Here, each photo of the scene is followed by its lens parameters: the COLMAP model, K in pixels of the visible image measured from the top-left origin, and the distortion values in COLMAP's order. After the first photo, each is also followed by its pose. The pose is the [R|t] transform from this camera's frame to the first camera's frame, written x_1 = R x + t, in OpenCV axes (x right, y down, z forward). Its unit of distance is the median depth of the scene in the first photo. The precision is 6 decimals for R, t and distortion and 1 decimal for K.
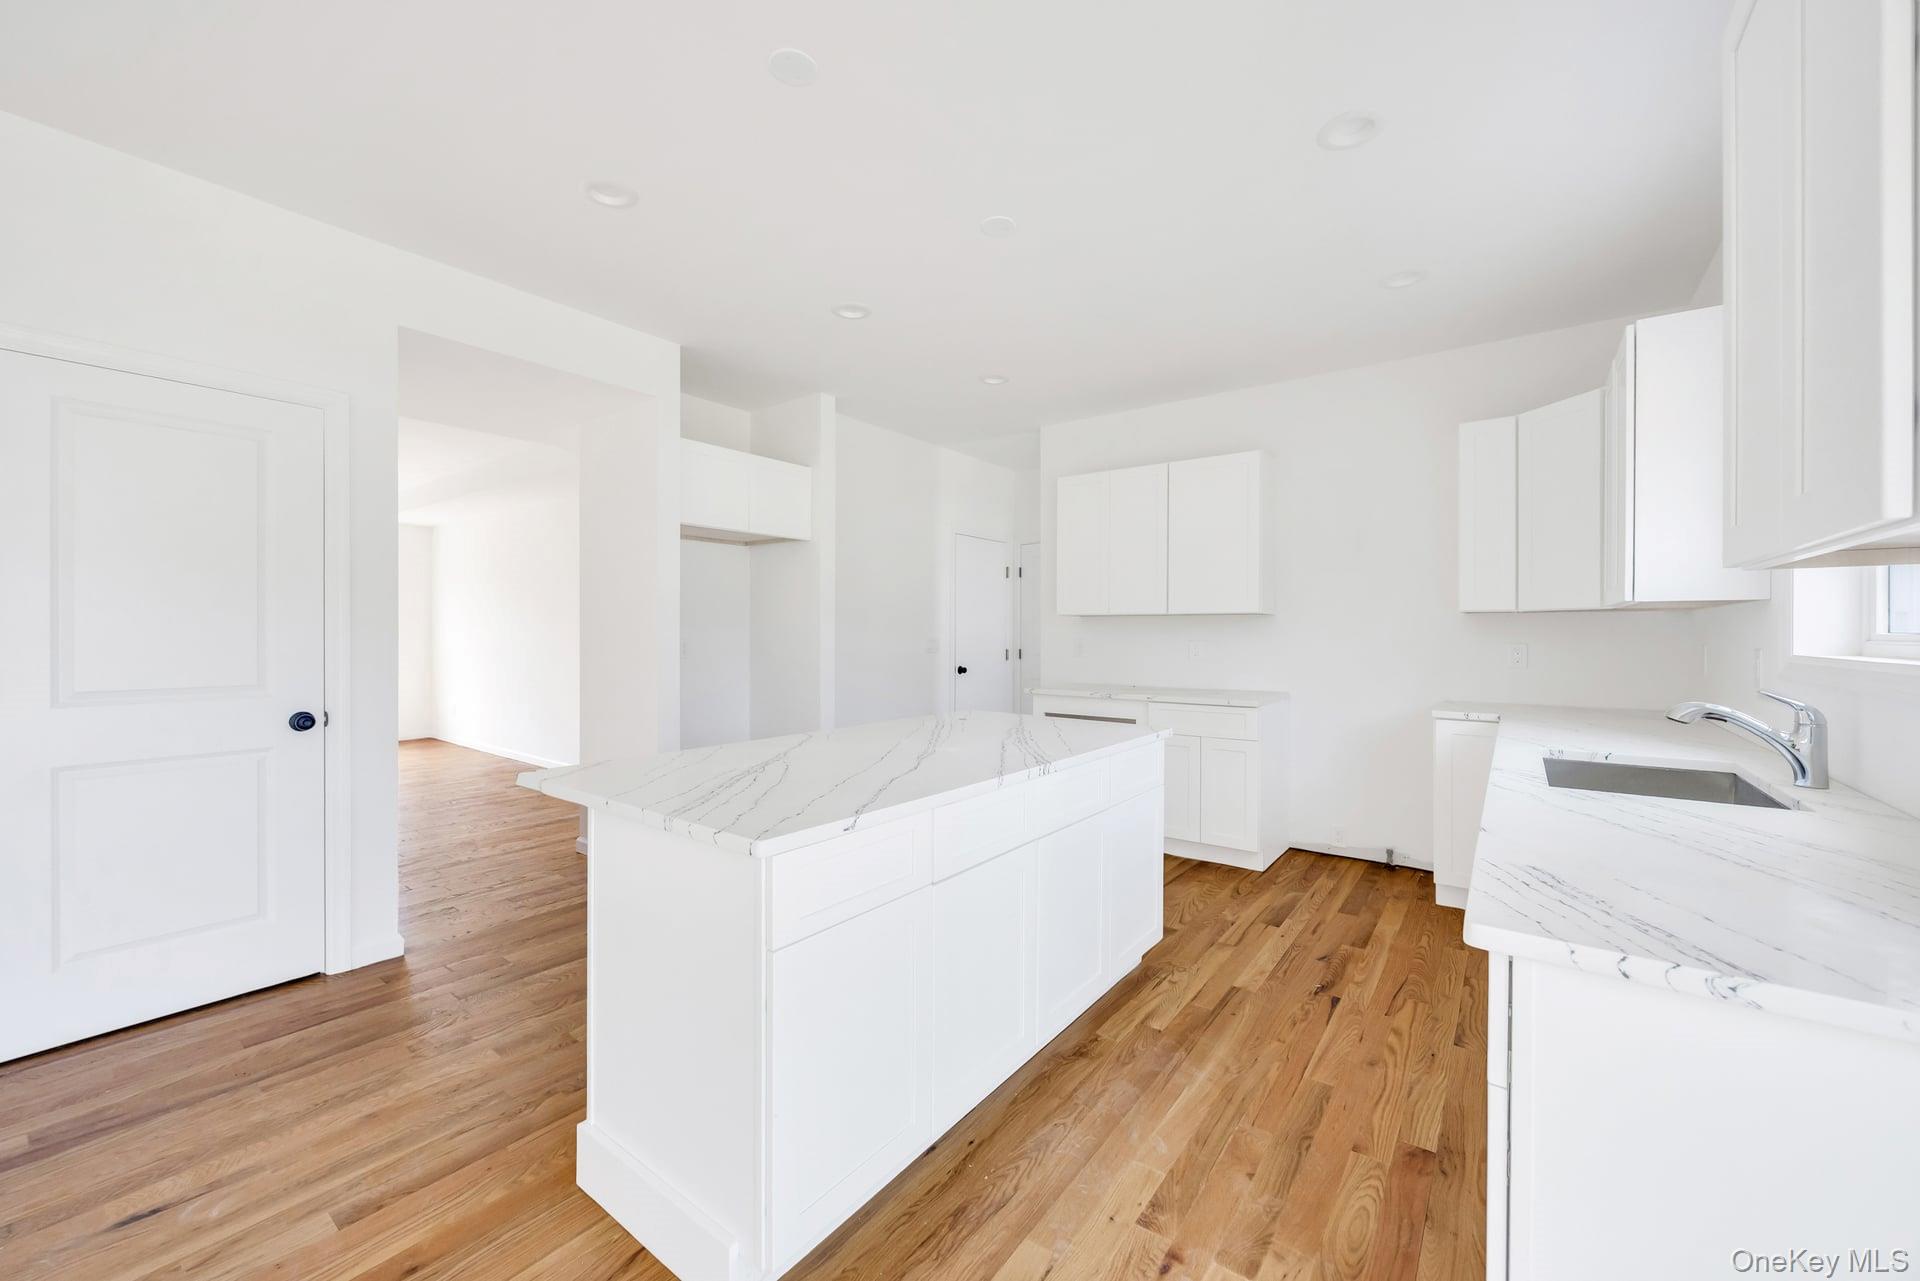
lens RADIAL K [[740.9, 0, 959.3], [0, 740.9, 631.8], [0, 0, 1]] dist [-0.002680, -0.000112]
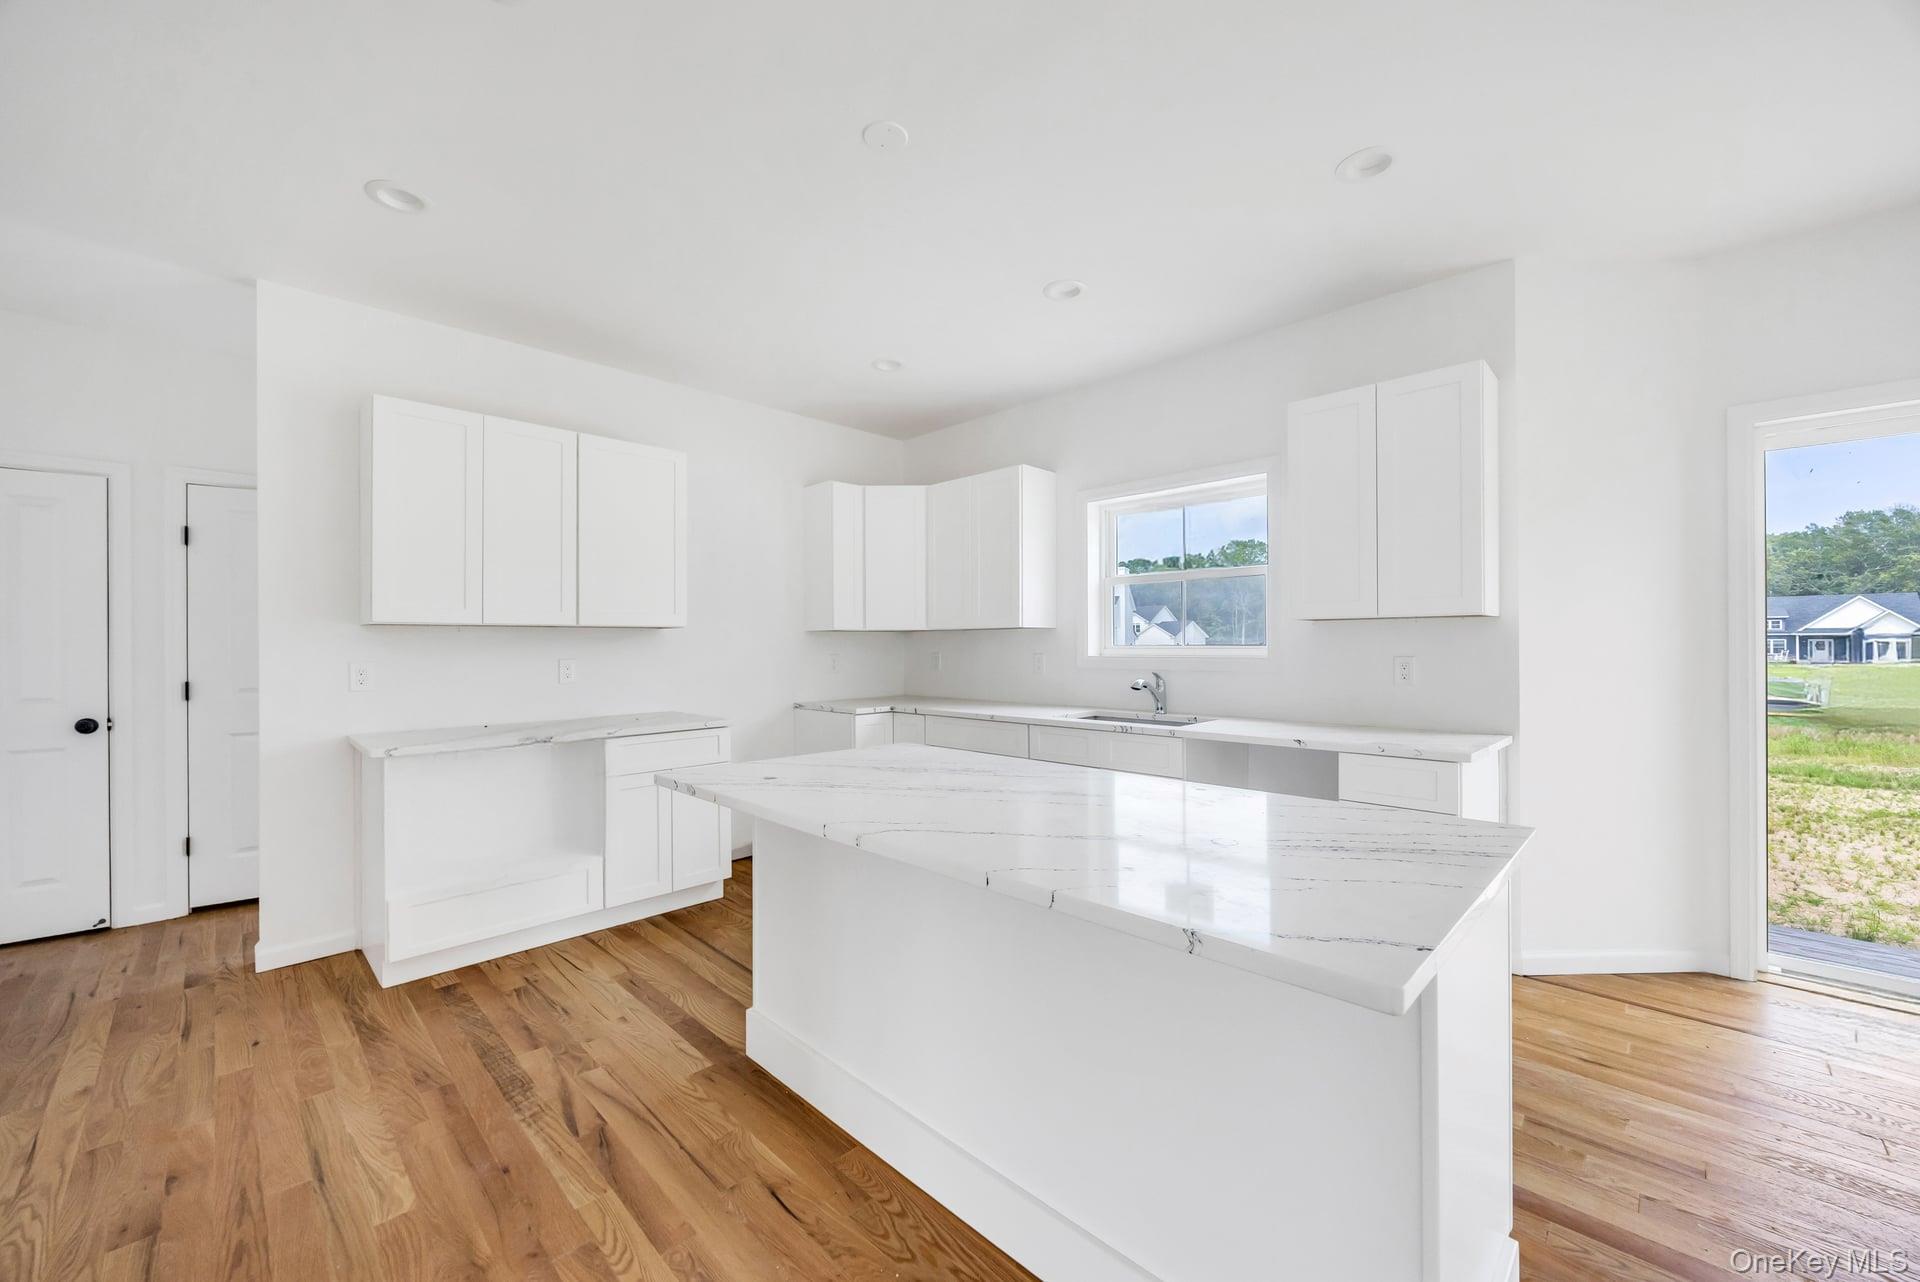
lens RADIAL K [[738.6, 0, 960.0], [0, 738.6, 641.0], [0, 0, 1]] dist [-0.001198, -0.000482]
pose [[0.132295, 0.000313, 0.991210, -0.687753], [0.007807, 0.999969, -0.001358, -0.006138], [-0.991180, 0.007918, 0.132289, 0.781964]]
